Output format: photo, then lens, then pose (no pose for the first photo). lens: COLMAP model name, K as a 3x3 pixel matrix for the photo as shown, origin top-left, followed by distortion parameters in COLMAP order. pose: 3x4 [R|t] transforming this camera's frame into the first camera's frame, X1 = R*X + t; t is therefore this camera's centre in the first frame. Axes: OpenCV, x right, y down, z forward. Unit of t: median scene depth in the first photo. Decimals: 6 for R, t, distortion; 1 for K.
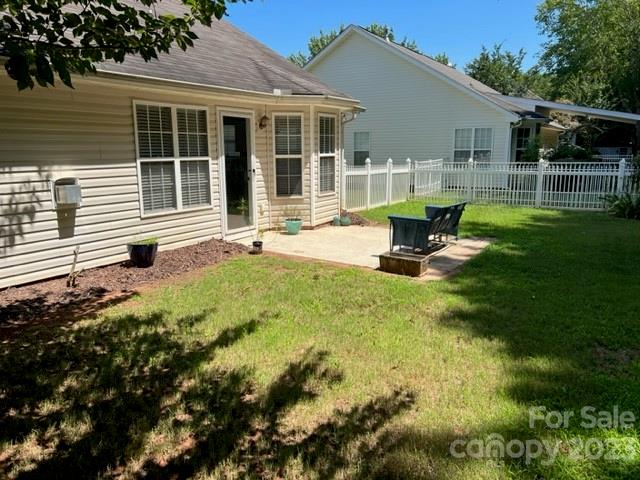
lens RADIAL K [[476.1, 0, 320.1], [0, 476.1, 243.0], [0, 0, 1]] dist [0.000663, 0.005188]
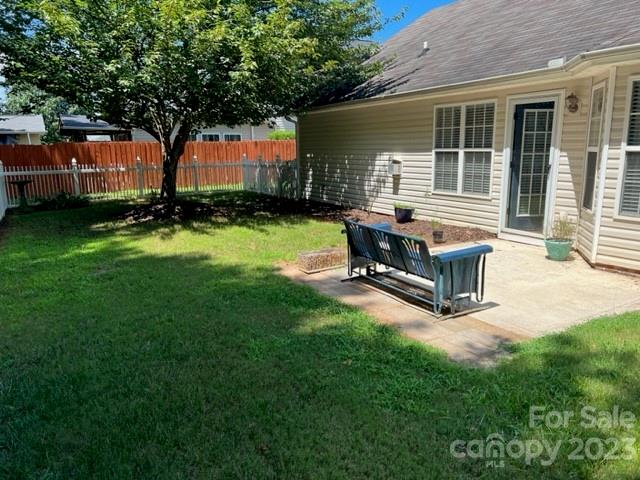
lens RADIAL K [[476.1, 0, 319.7], [0, 476.1, 239.0], [0, 0, 1]] dist [0.000663, 0.005188]
pose [[-0.448902, 0.184881, -0.874246, 0.894358], [-0.151626, 0.948415, 0.278422, -0.236775], [0.880623, 0.257542, -0.397712, 1.190461]]
